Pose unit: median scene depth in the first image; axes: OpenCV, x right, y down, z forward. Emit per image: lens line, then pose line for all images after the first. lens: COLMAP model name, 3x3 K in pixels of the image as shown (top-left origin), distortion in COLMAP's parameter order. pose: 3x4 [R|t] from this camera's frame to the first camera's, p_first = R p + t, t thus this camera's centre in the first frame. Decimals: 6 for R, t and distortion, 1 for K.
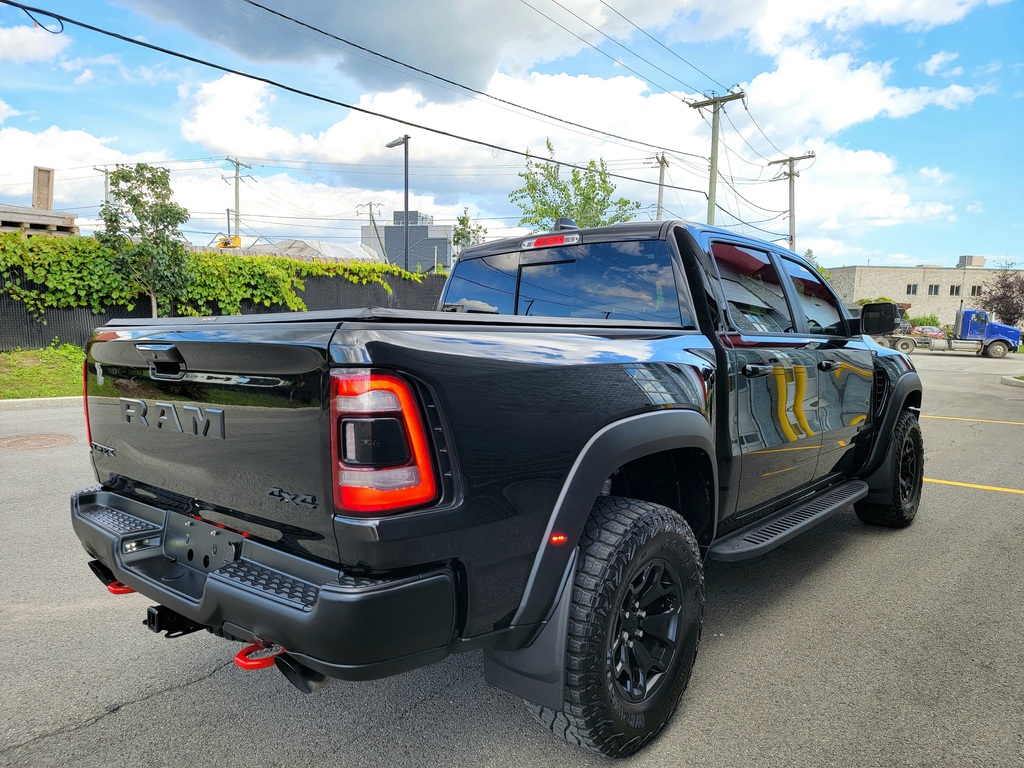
lens RADIAL K [[713.9, 0, 513.7], [0, 713.9, 390.6], [0, 0, 1]] dist [0.055271, -0.041556]
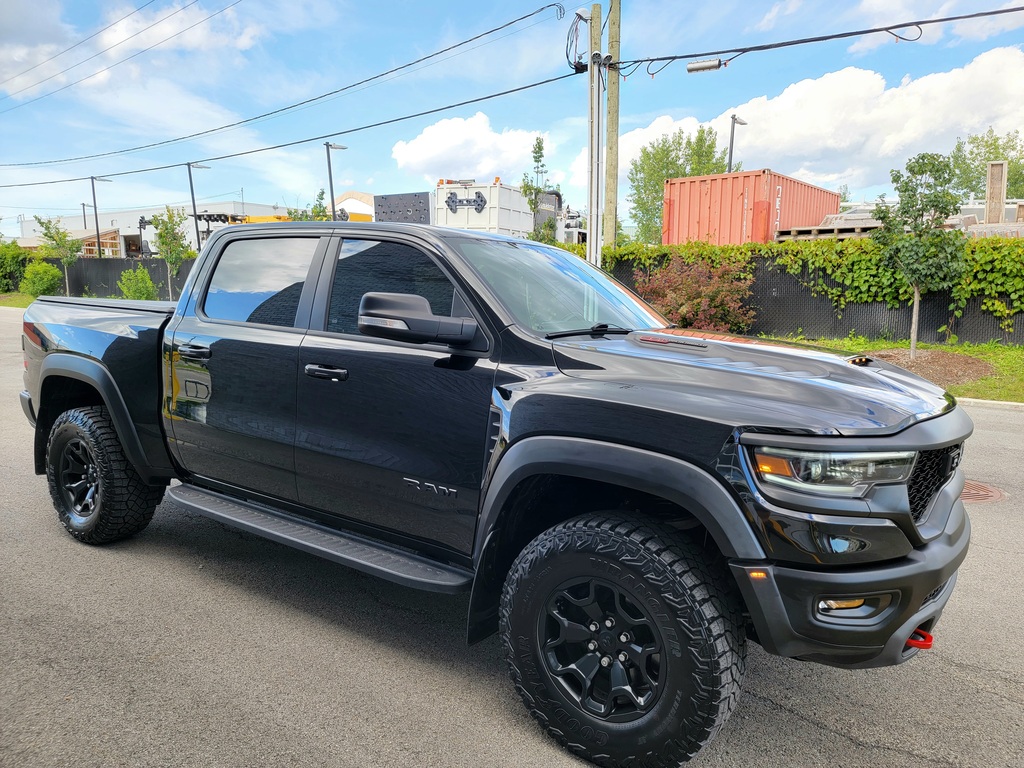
lens RADIAL K [[713.9, 0, 510.7], [0, 713.9, 392.4], [0, 0, 1]] dist [0.055271, -0.041556]
pose [[0.107441, 0.126663, -0.986110, 0.413811], [-0.118762, 0.986385, 0.113759, -0.043196], [0.987093, 0.104890, 0.121021, 0.366313]]
